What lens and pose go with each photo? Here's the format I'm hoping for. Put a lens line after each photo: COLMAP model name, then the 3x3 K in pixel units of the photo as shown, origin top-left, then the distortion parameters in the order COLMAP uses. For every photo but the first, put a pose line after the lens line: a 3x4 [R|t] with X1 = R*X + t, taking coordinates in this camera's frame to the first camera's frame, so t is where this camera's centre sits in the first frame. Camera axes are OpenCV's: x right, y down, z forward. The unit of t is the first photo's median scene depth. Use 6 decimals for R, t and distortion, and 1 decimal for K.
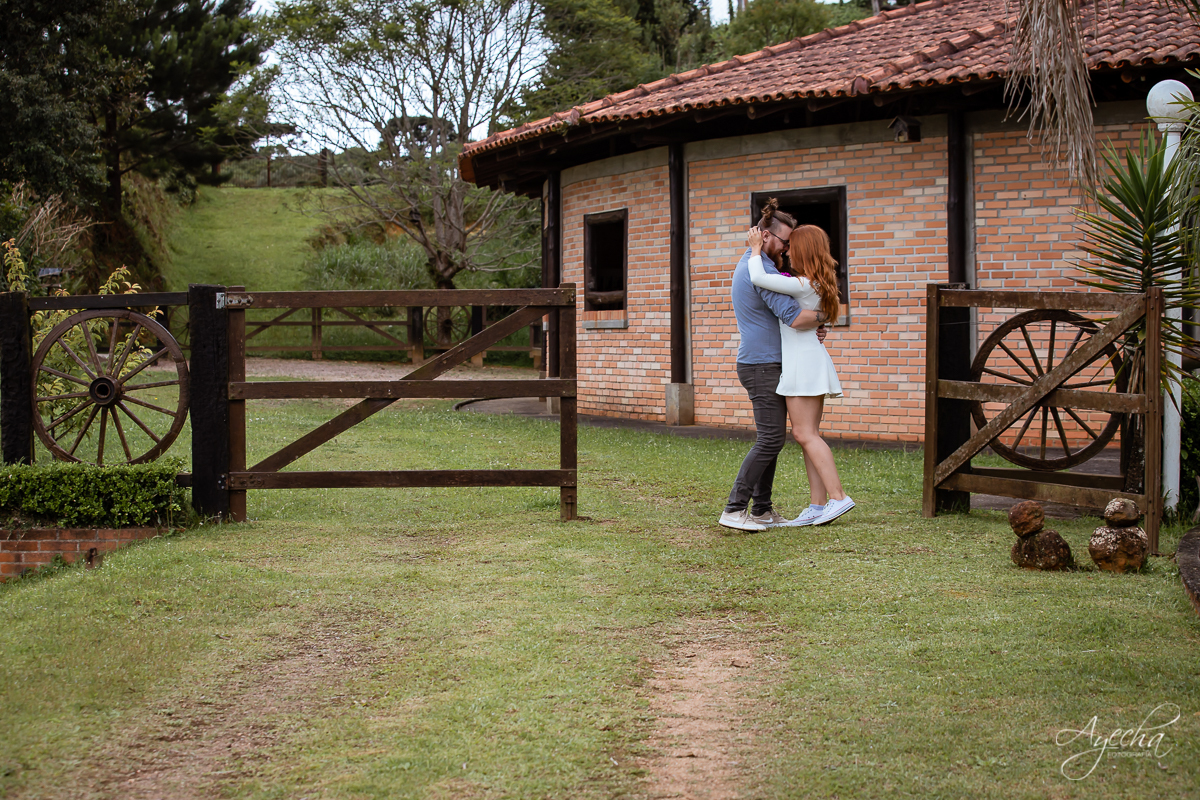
lens RADIAL K [[2515.3, 0, 523.1], [0, 2515.3, 400.1], [0, 0, 1]] dist [-0.369973, 0.142322]
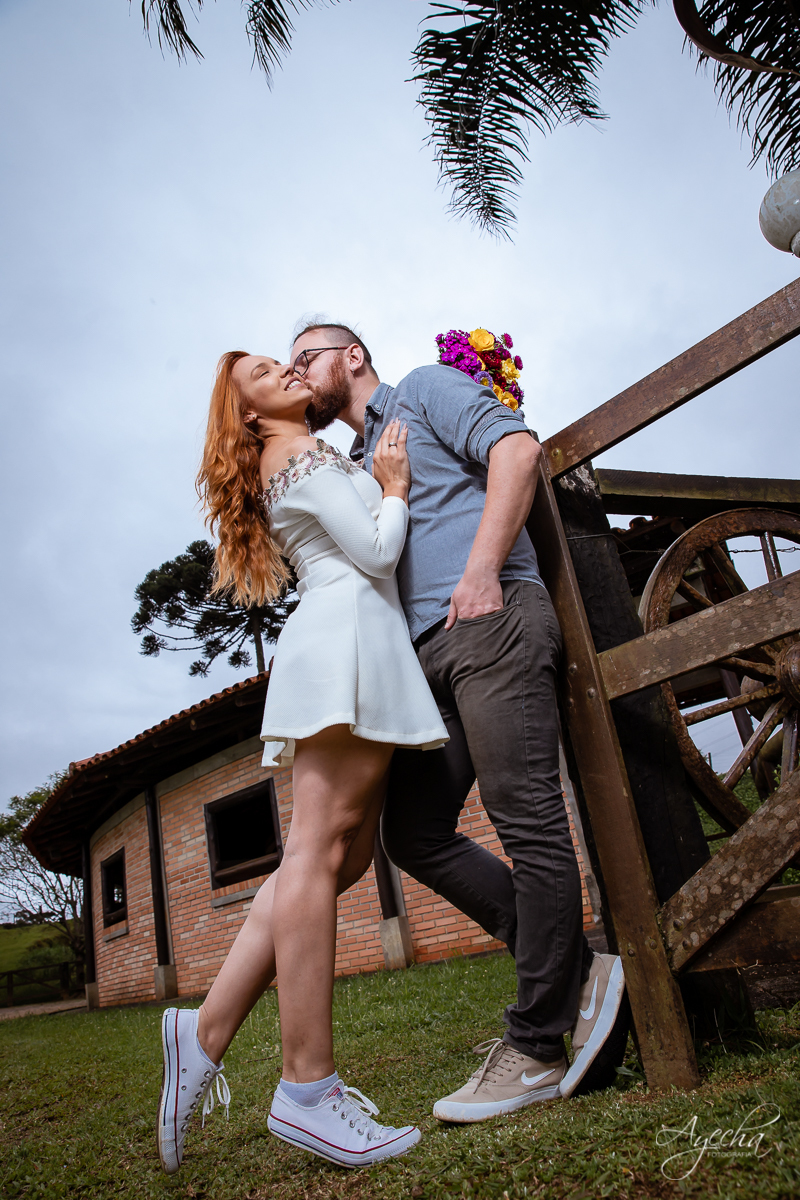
lens RADIAL K [[819.1, 0, 400.0], [0, 819.1, 600.0], [0, 0, 1]] dist [-0.112294, 0.106605]
pose [[0.950898, -0.052325, 0.305049, 0.062486], [0.180798, 0.893868, -0.410258, 0.016386], [-0.251207, 0.445265, 0.859438, 0.530126]]
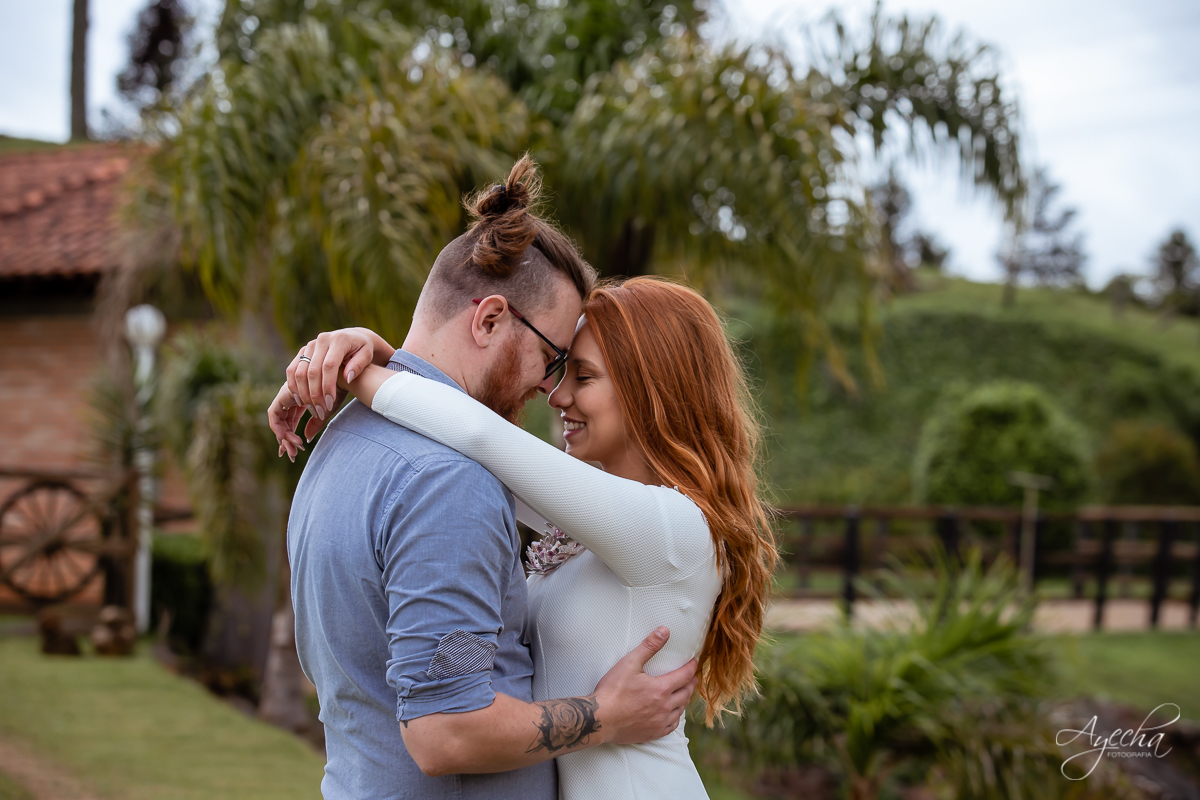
lens RADIAL K [[3757.1, 0, 600.0], [0, 3757.1, 400.0], [0, 0, 1]] dist [0.086453, 0.741601]
pose [[0.921705, 0.022517, 0.387237, -0.178090], [-0.000765, 0.998417, -0.056236, 0.019605], [-0.387891, 0.051537, 0.920263, -0.585866]]
